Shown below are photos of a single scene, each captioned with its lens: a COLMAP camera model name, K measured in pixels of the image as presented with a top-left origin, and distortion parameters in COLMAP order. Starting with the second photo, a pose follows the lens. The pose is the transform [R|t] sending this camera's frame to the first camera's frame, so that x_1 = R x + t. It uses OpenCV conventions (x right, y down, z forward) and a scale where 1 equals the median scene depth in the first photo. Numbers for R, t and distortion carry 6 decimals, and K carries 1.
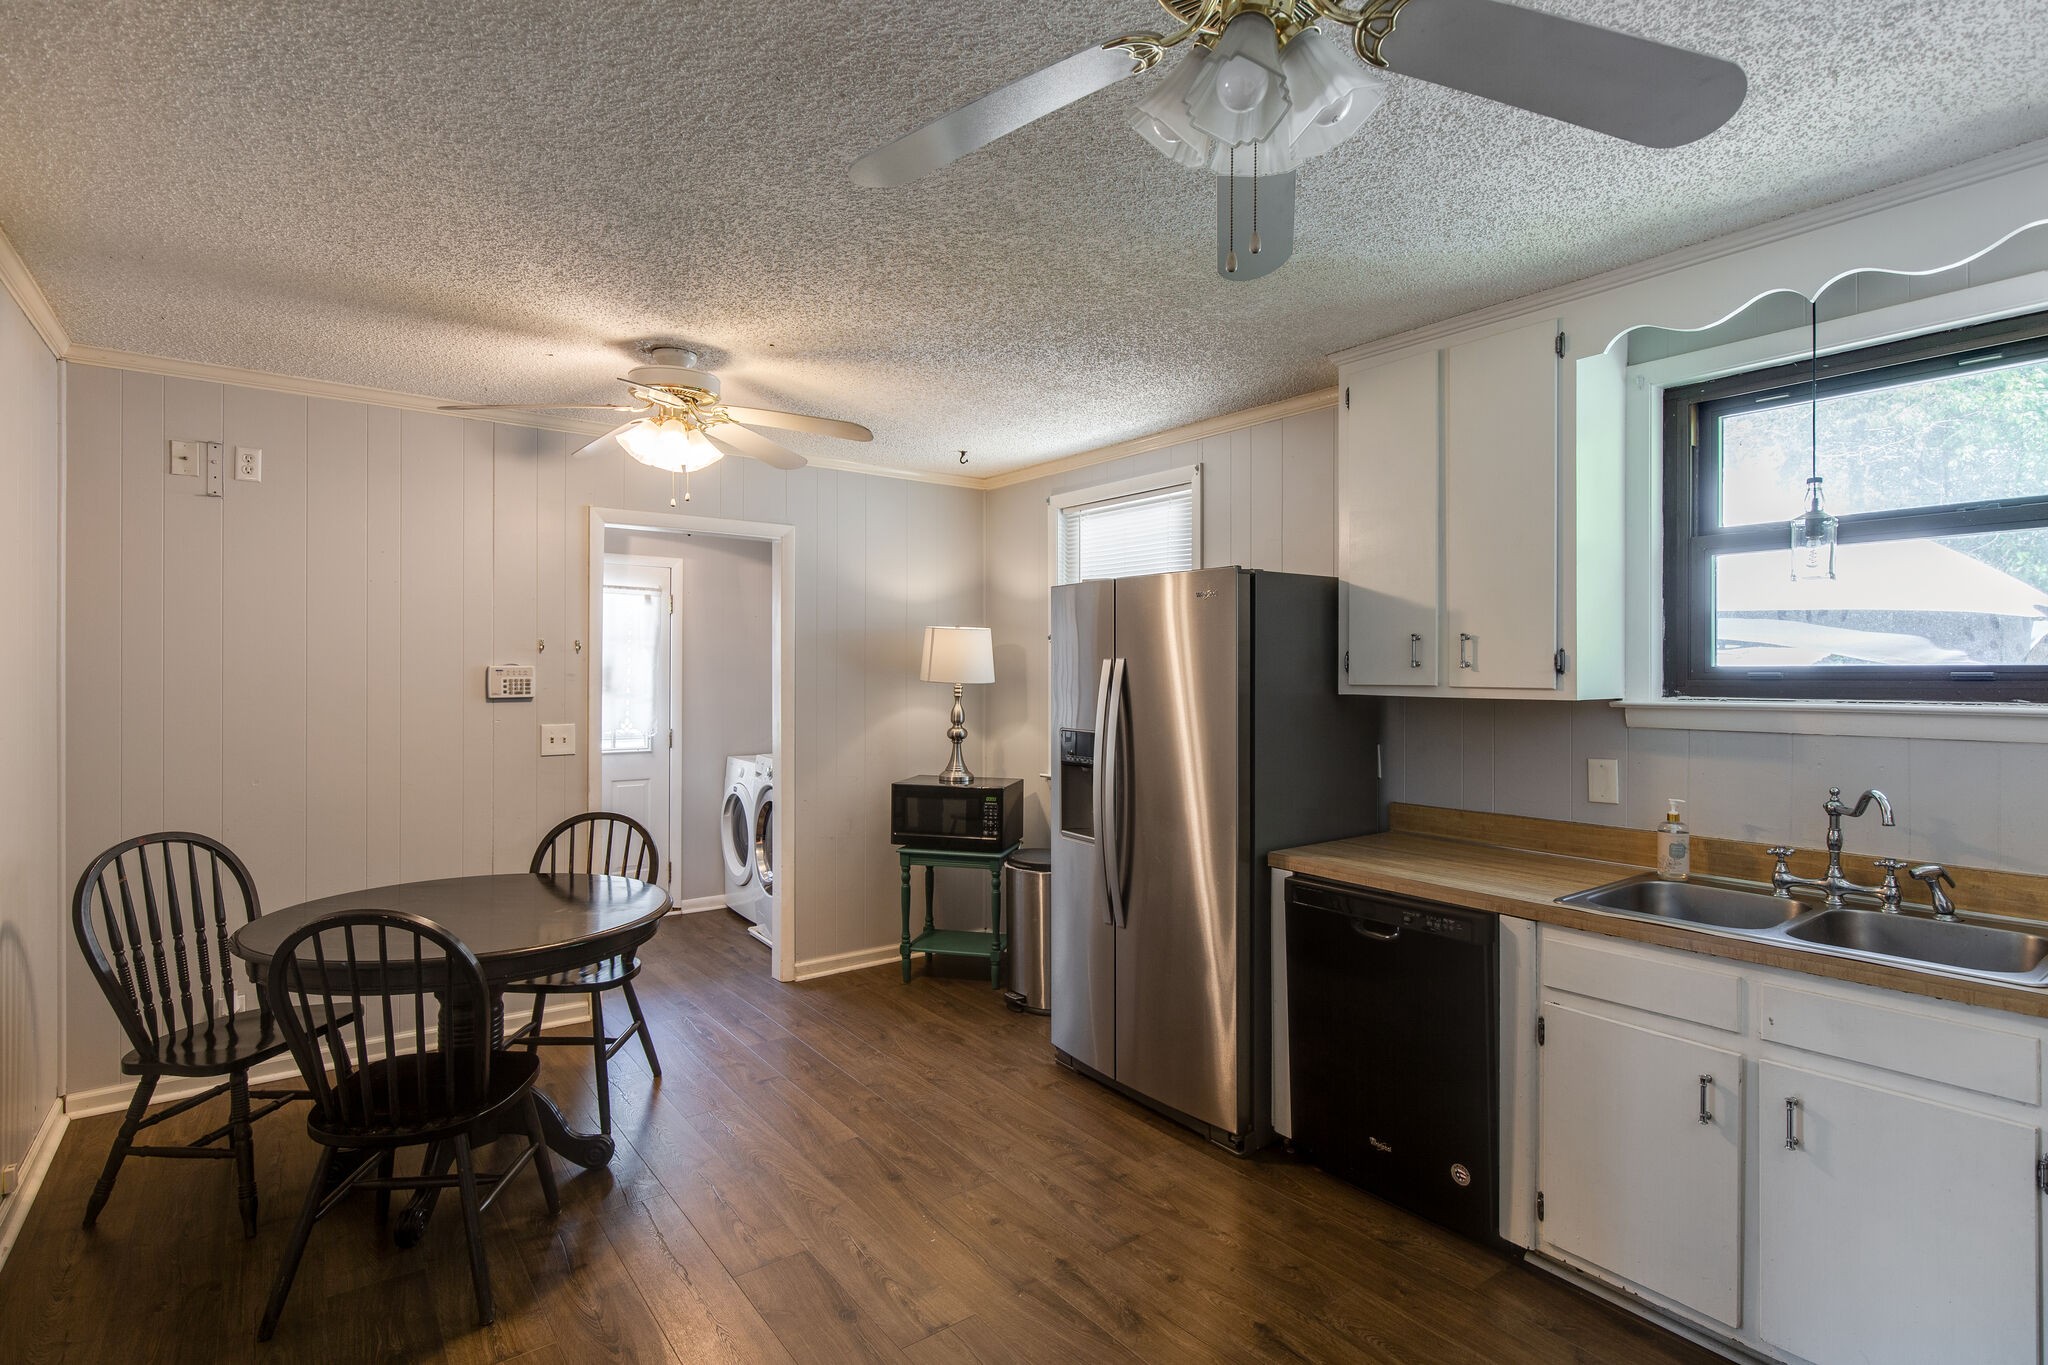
lens RADIAL K [[943.2, 0, 1020.9], [0, 943.2, 676.4], [0, 0, 1]] dist [-0.001013, -0.000589]
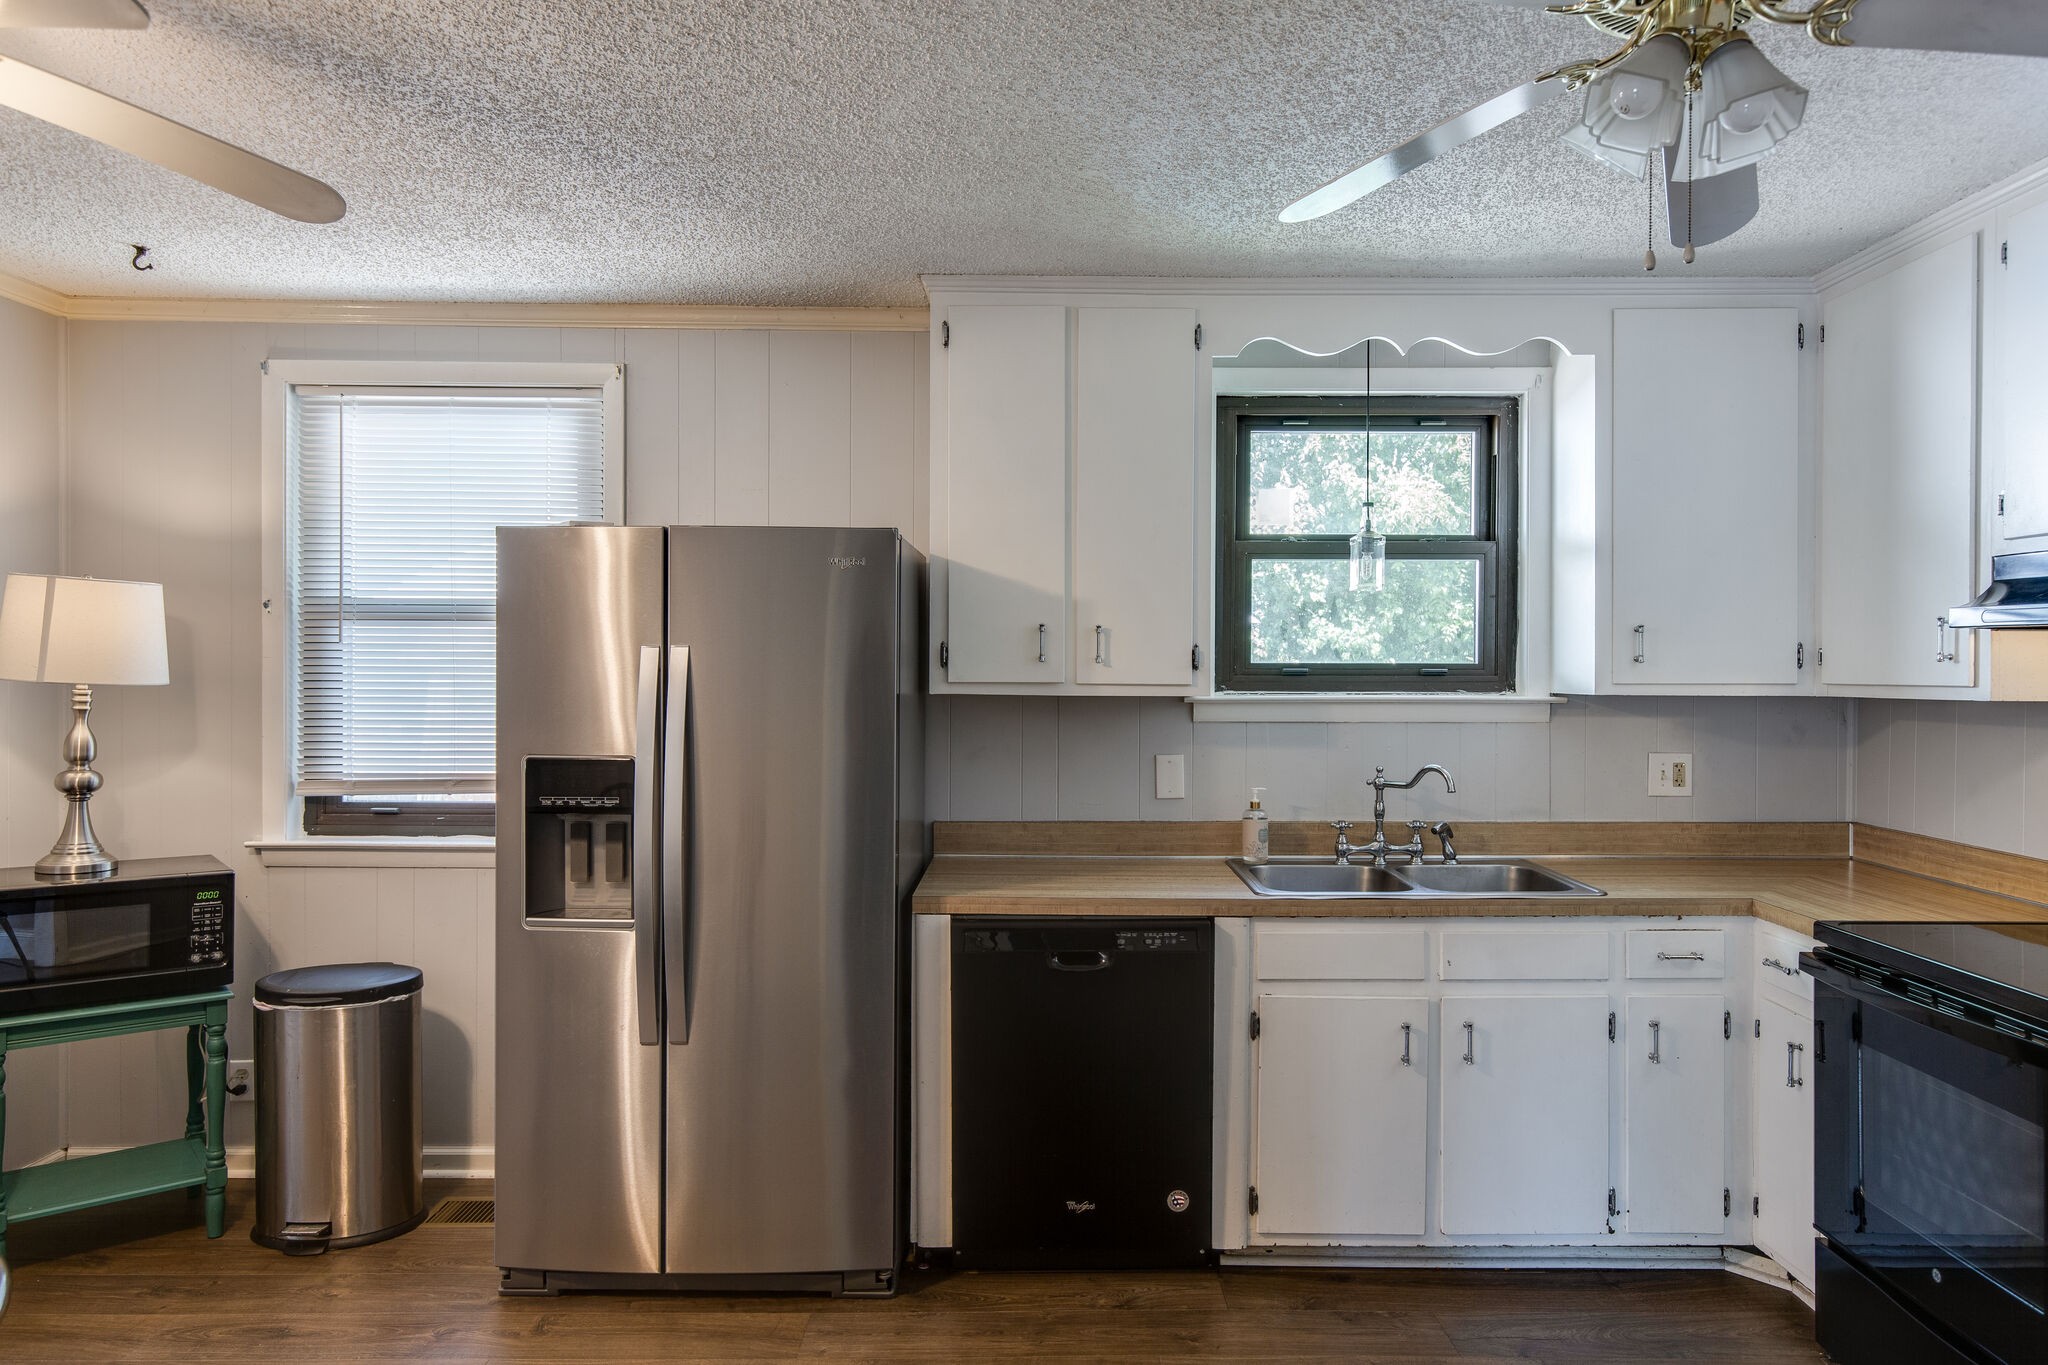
lens RADIAL K [[1260.2, 0, 1024.0], [0, 1260.2, 682.5], [0, 0, 1]] dist [0.006401, 0.000122]
pose [[0.625790, -0.007186, 0.779959, -0.545197], [-0.000204, 0.999956, 0.009377, -0.001571], [-0.779992, -0.006027, 0.625761, 0.297933]]
